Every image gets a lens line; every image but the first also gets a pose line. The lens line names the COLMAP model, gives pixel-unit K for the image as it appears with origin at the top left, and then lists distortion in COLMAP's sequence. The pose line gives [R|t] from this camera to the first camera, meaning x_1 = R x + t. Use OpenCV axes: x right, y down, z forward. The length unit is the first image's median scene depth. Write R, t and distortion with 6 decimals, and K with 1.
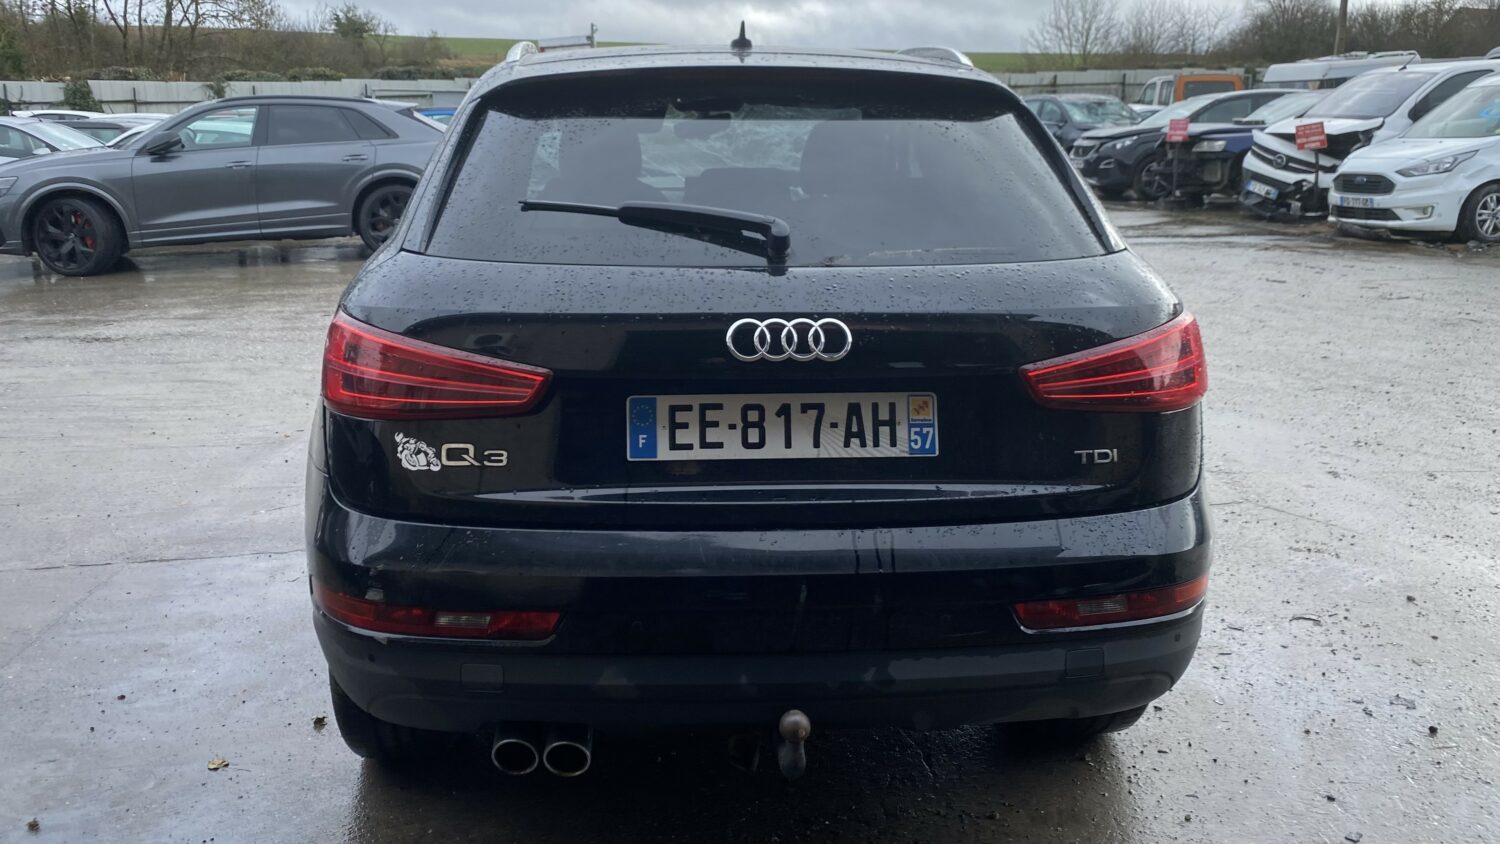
lens RADIAL K [[1291.9, 0, 748.4], [0, 1291.9, 368.5], [0, 0, 1]] dist [0.030205, -0.020398]
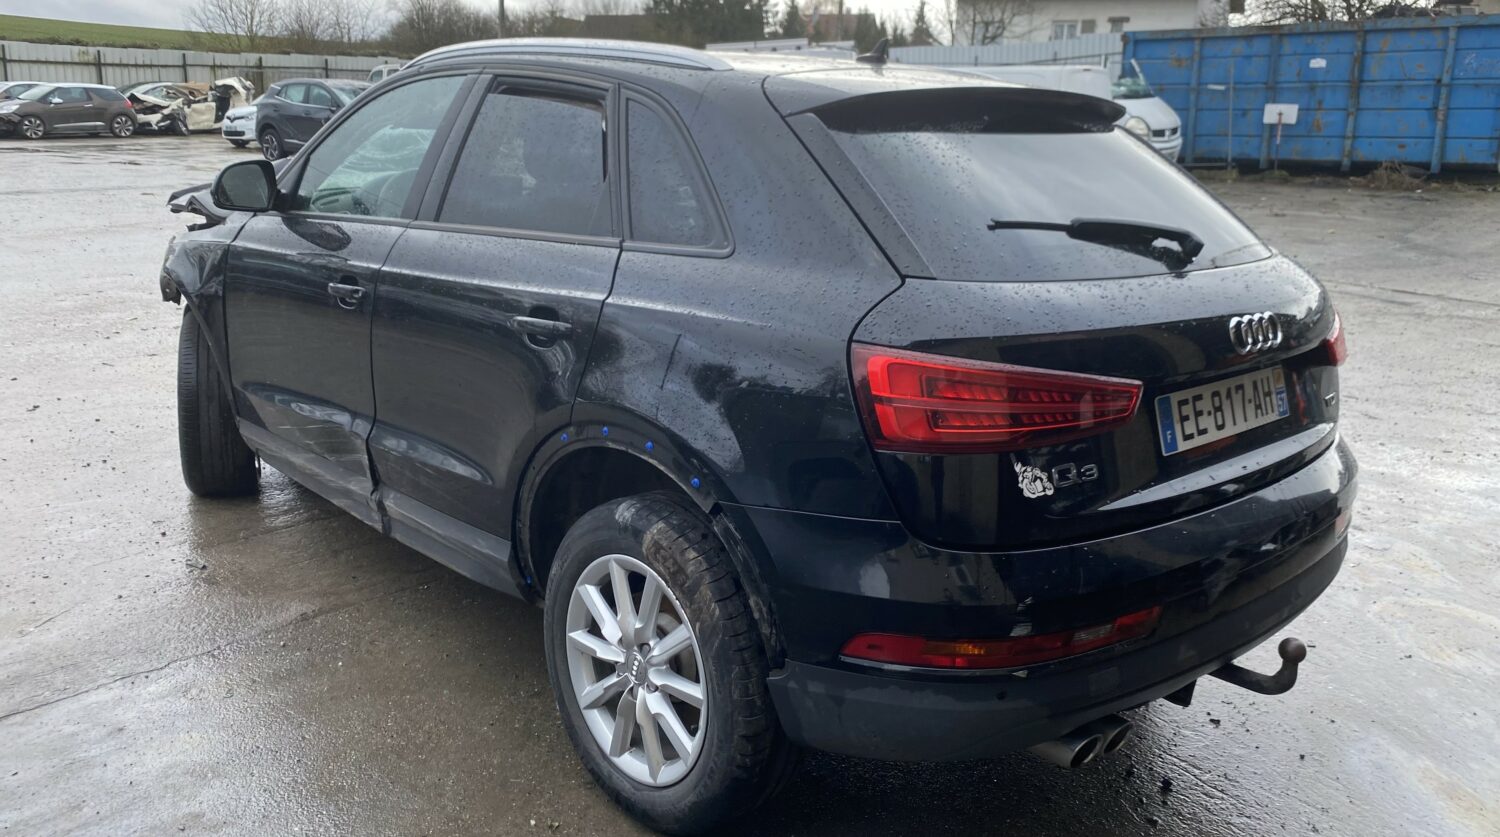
lens RADIAL K [[1200.9, 0, 736.5], [0, 1200.9, 381.3], [0, 0, 1]] dist [0.003546, 0.016888]
pose [[0.797059, -0.112194, 0.593387, -0.959179], [0.089167, 0.993685, 0.068107, -0.091184], [-0.597282, -0.001374, 0.802030, 0.393037]]
